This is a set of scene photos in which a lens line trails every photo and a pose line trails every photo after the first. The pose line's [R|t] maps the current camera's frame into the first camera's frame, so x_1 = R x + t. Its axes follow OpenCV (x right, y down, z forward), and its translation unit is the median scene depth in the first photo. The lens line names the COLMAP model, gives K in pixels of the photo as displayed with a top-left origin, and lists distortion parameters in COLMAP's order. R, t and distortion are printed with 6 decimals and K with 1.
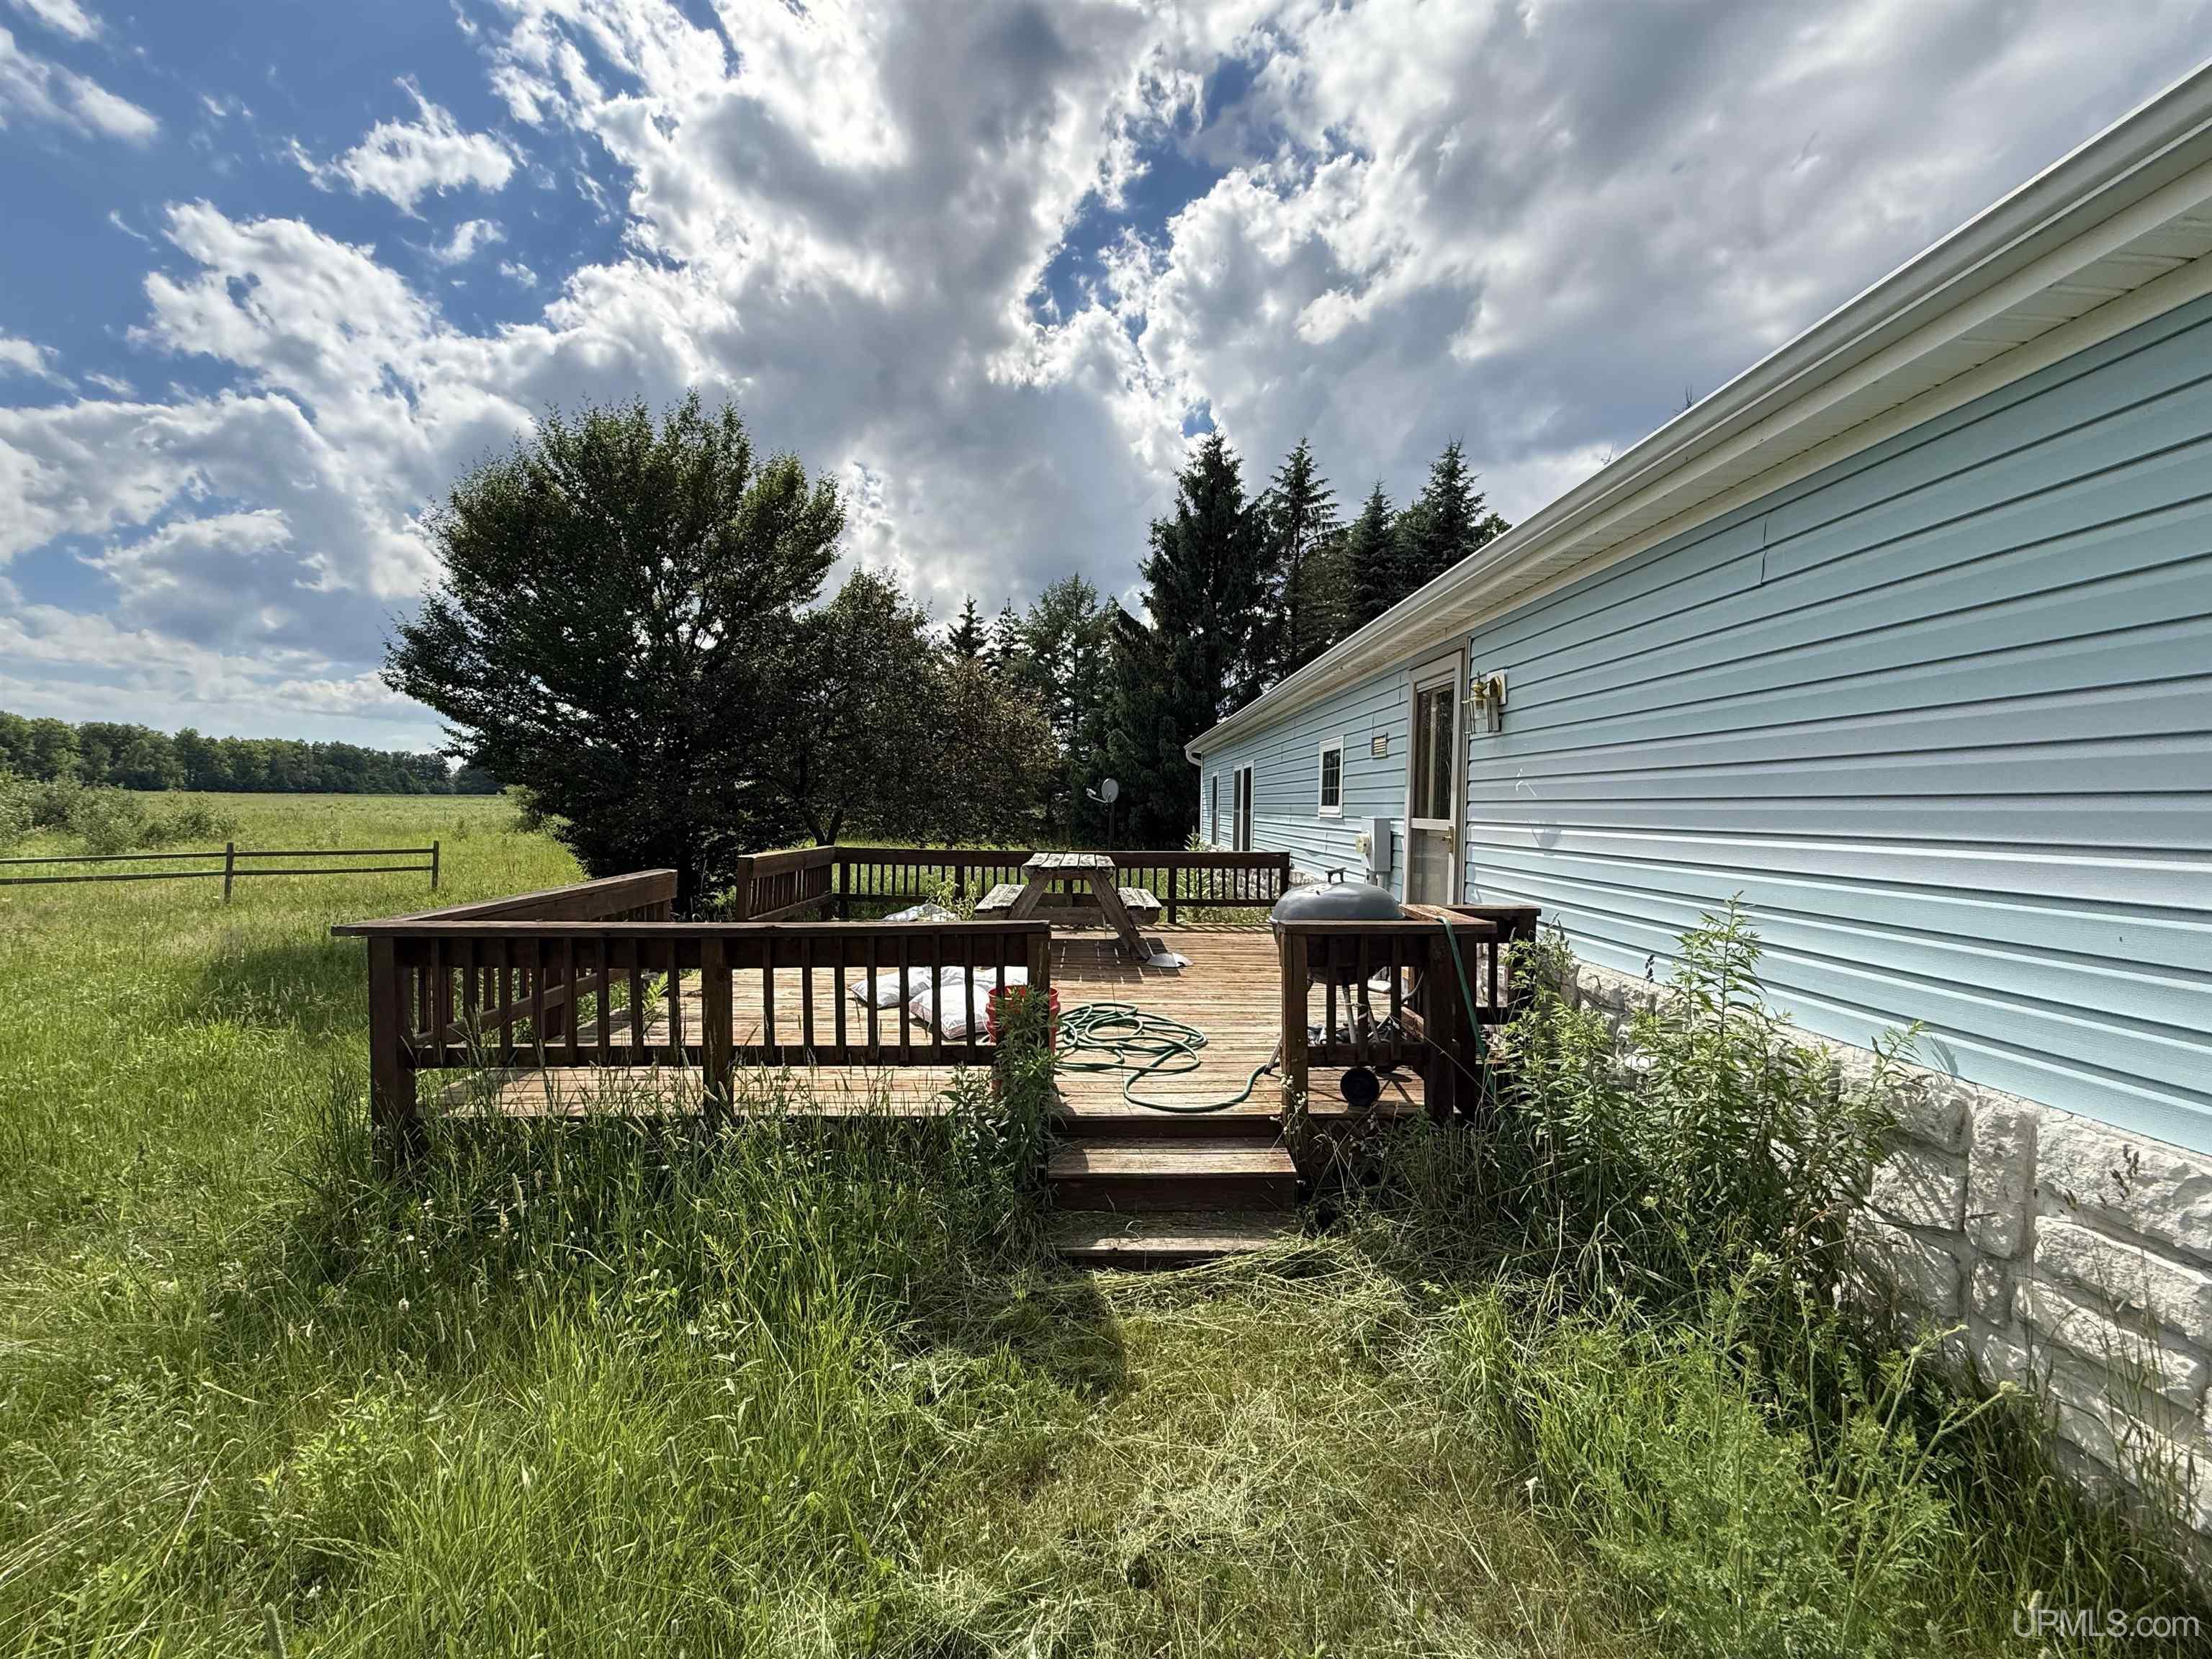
lens RADIAL K [[872.1, 0, 1106.0], [0, 872.1, 829.5], [0, 0, 1]] dist [0.000521, 0.000167]
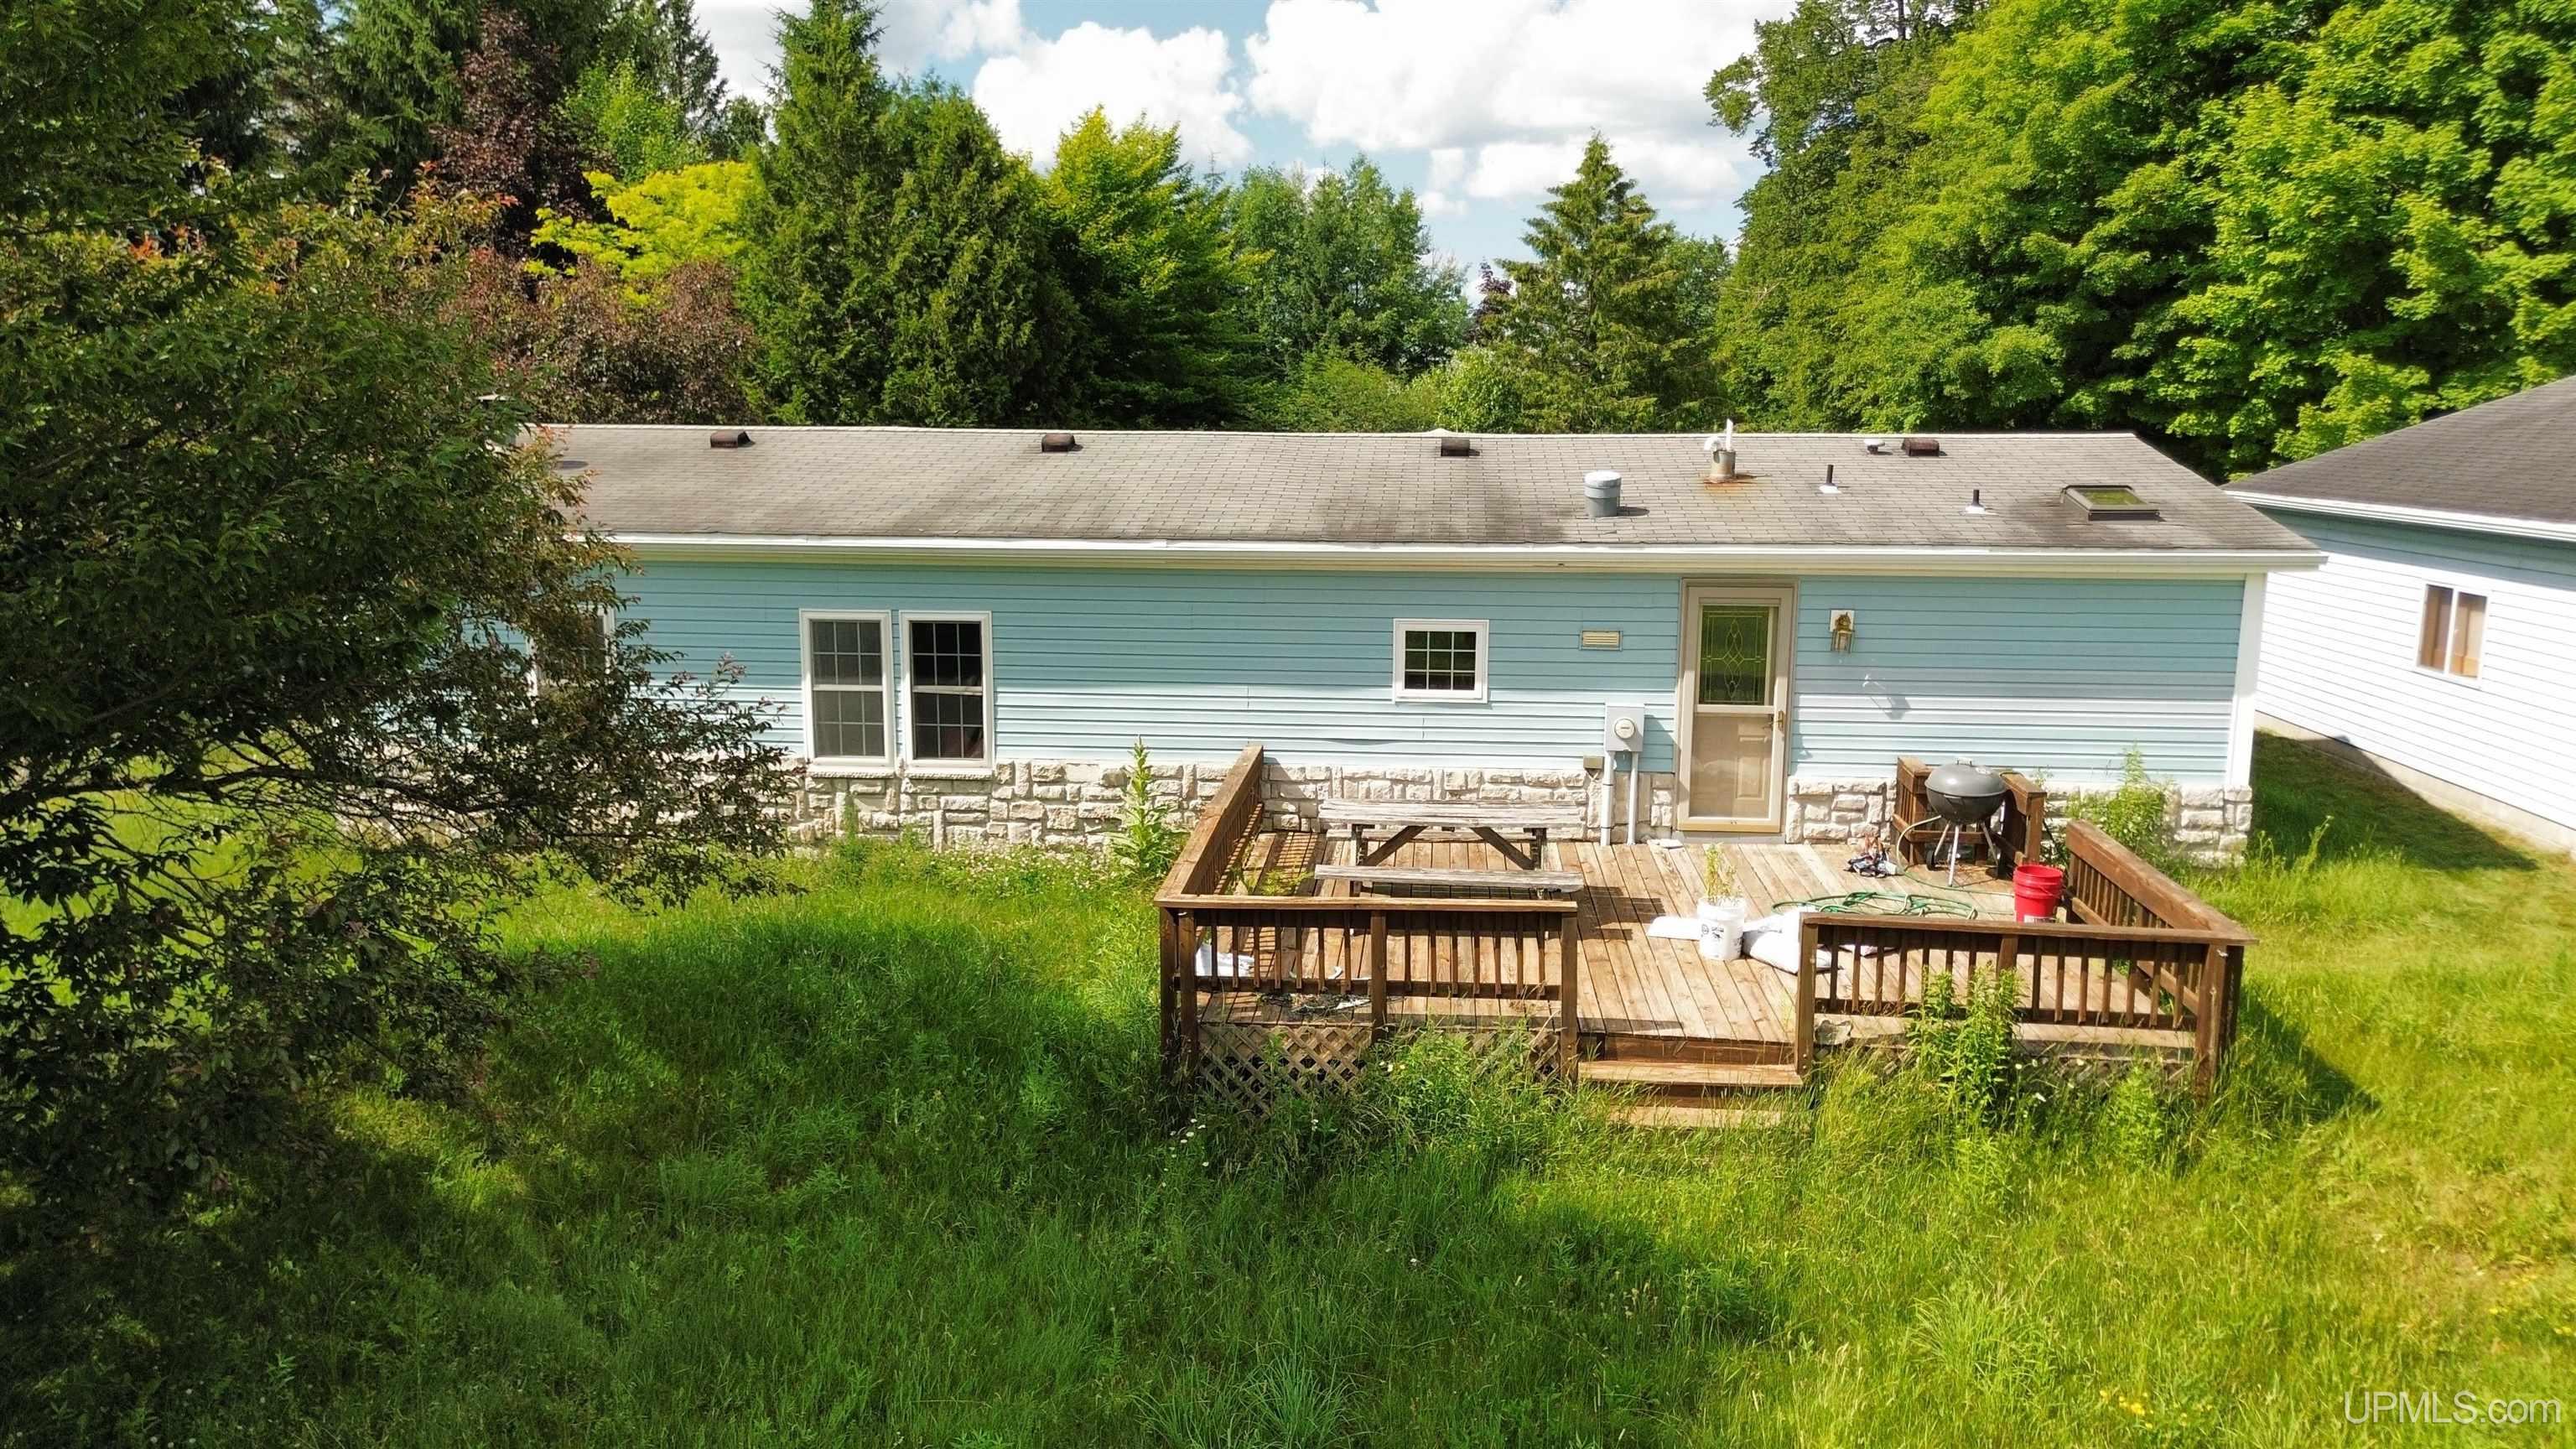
lens RADIAL K [[1862.0, 0, 1310.9], [0, 1862.0, 721.6], [0, 0, 1]] dist [0.079821, -0.096662]
pose [[0.102115, -0.180602, 0.978241, -2.655911], [0.023036, 0.983547, 0.179177, -0.548830], [-0.994506, 0.004238, 0.104595, 1.447325]]
